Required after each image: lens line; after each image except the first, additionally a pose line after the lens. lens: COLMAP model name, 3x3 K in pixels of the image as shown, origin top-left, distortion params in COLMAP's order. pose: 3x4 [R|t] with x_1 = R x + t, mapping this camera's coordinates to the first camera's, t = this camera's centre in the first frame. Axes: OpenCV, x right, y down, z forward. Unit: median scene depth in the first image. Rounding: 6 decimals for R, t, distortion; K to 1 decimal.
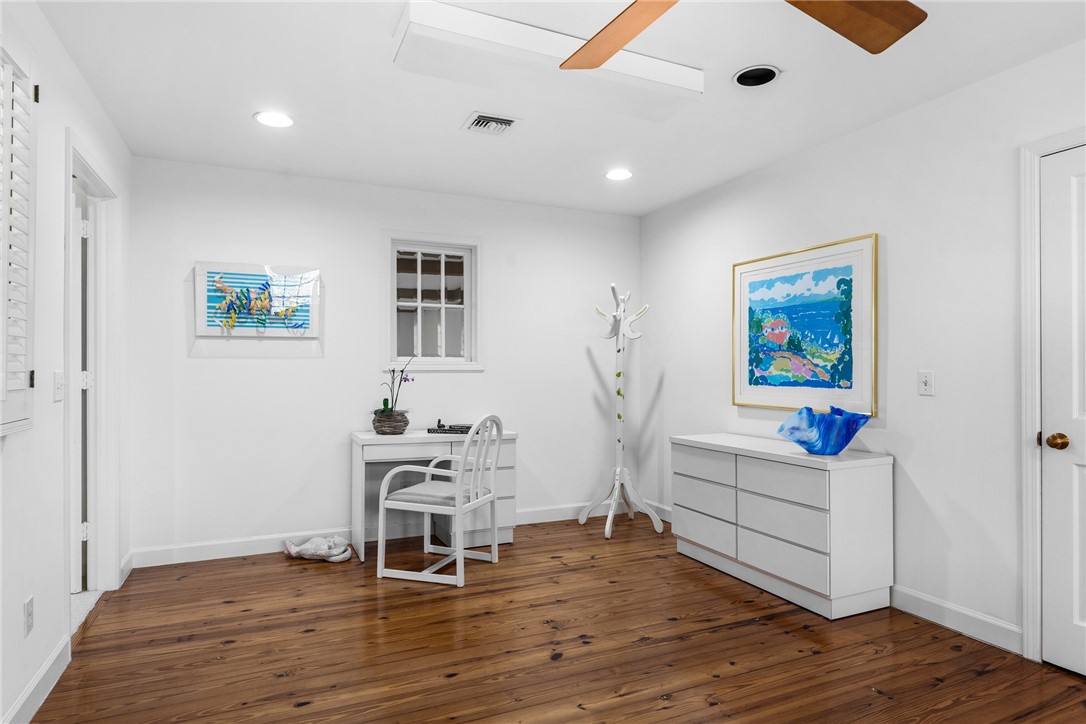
lens RADIAL K [[618.9, 0, 543.7], [0, 618.9, 362.7], [0, 0, 1]] dist [0.003643, 0.001264]
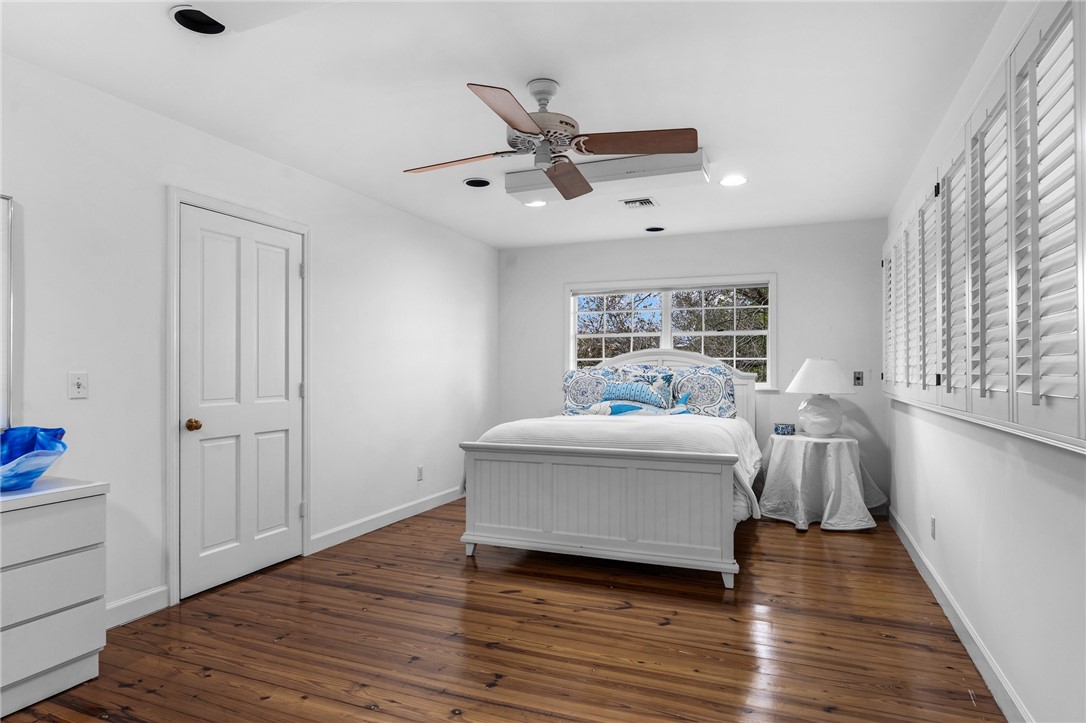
lens RADIAL K [[618.9, 0, 542.9], [0, 618.9, 367.6], [0, 0, 1]] dist [0.003643, 0.001264]
pose [[-0.680920, 0.002356, 0.732354, -0.618624], [-0.008564, 0.999901, -0.011180, 0.012582], [-0.732308, -0.013885, -0.680832, 1.301800]]
